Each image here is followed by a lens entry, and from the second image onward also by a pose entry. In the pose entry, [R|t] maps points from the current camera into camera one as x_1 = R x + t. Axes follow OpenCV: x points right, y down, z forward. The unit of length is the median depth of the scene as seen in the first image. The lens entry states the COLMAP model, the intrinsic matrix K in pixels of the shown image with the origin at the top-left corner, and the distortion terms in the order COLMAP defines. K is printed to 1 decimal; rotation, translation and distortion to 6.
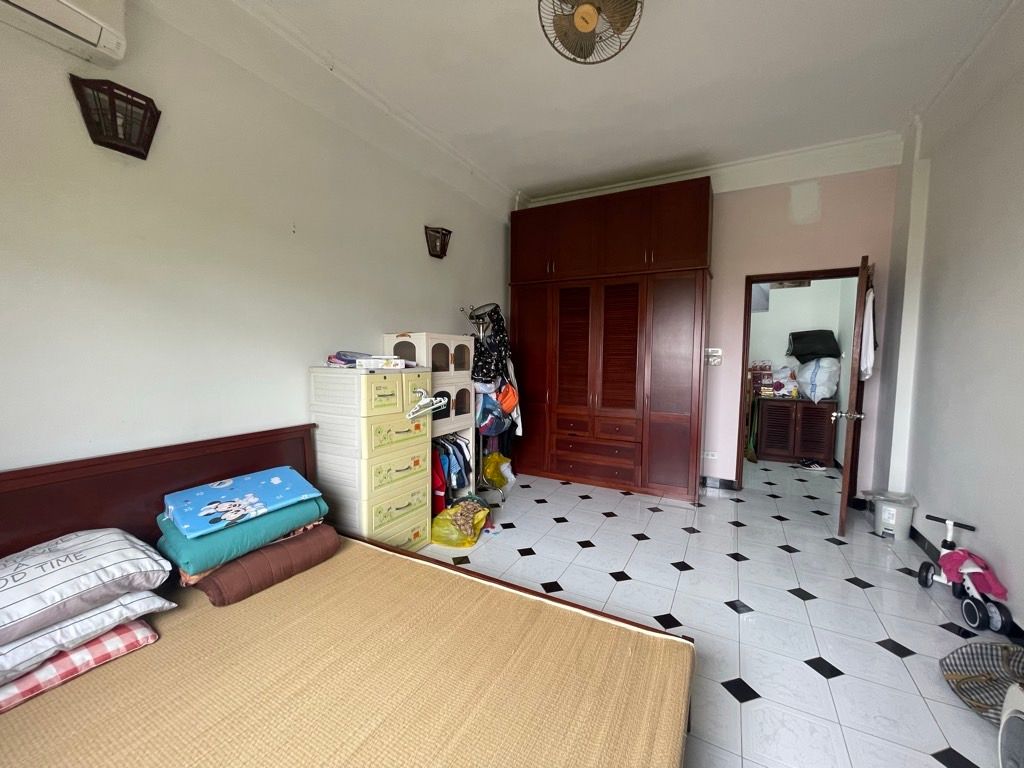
lens RADIAL K [[415.6, 0, 507.8], [0, 415.6, 384.7], [0, 0, 1]] dist [-0.001176, 0.001084]
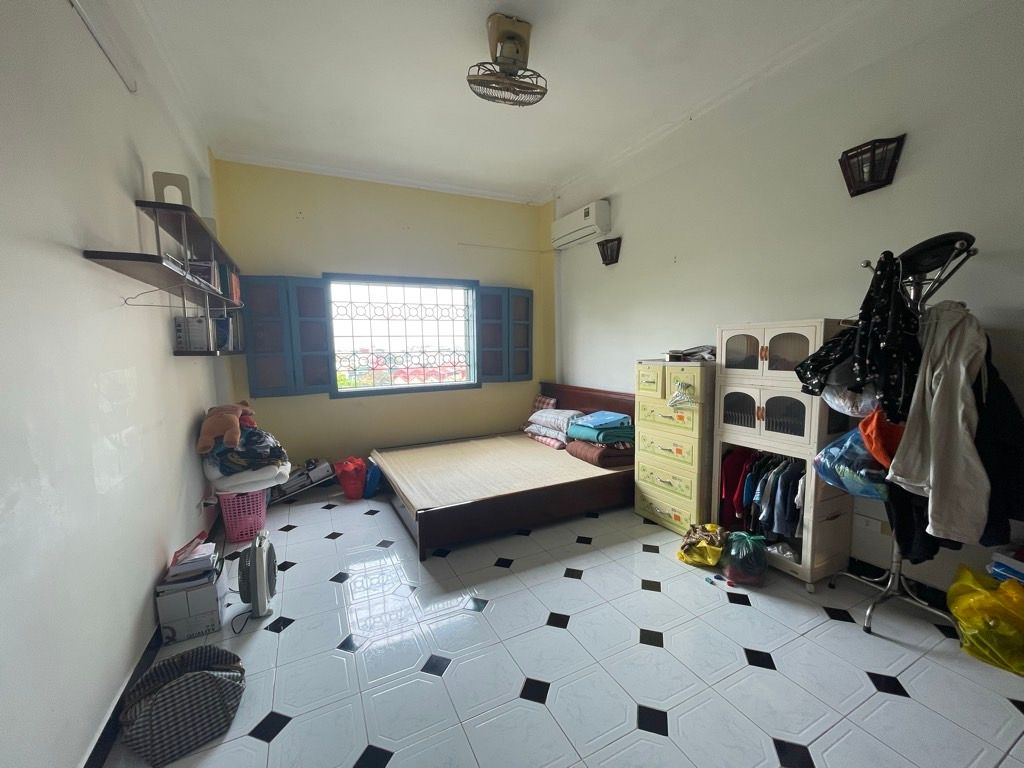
lens RADIAL K [[415.6, 0, 507.8], [0, 415.6, 384.7], [0, 0, 1]] dist [-0.001176, 0.001084]
pose [[-0.580148, 0.083075, -0.810264, 0.773522], [-0.034516, 0.991384, 0.126358, -0.087301], [0.813780, 0.101273, -0.572282, 1.083281]]
